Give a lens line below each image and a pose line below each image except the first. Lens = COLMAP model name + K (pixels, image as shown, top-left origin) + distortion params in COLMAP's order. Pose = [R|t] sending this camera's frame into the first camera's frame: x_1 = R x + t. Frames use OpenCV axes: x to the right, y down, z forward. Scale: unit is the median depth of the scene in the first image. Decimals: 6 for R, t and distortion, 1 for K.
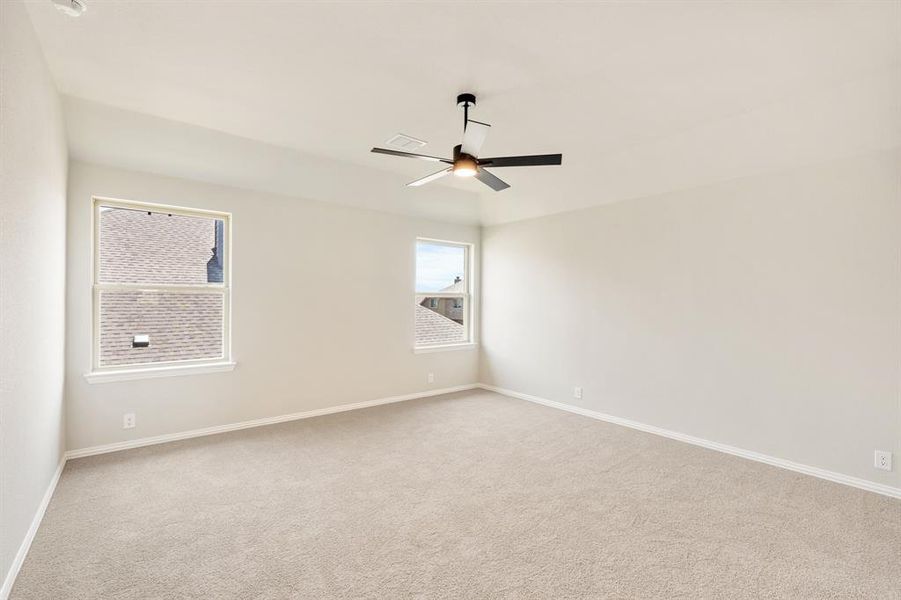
lens RADIAL K [[395.8, 0, 450.5], [0, 395.8, 300.0], [0, 0, 1]] dist [-0.001113, -0.000172]
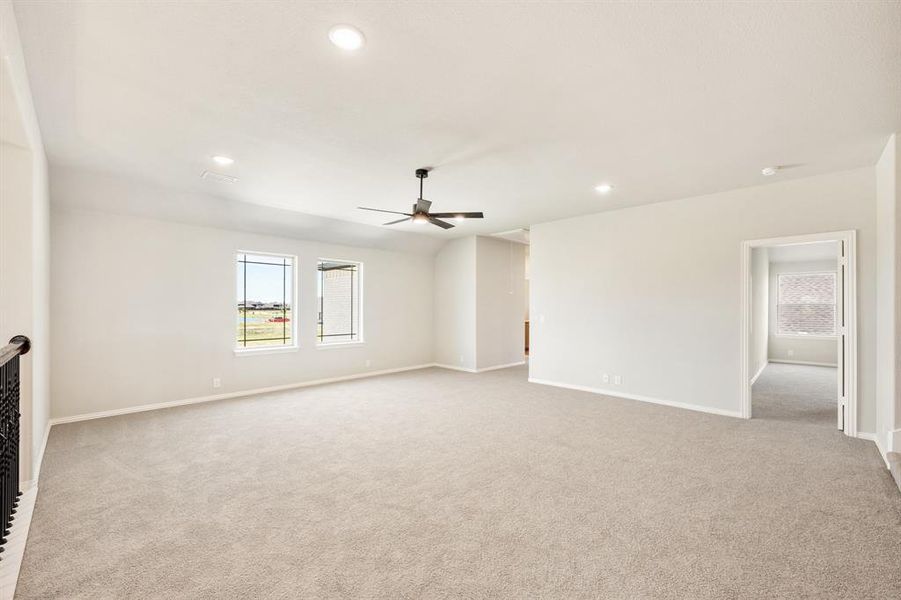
lens RADIAL K [[368.8, 0, 447.4], [0, 368.8, 305.7], [0, 0, 1]] dist [-0.000294, -0.000052]
pose [[0.125701, -0.008665, -0.992030, 1.417267], [-0.006746, 0.999931, -0.009588, 0.019111], [0.992045, 0.007898, 0.125634, -1.671504]]
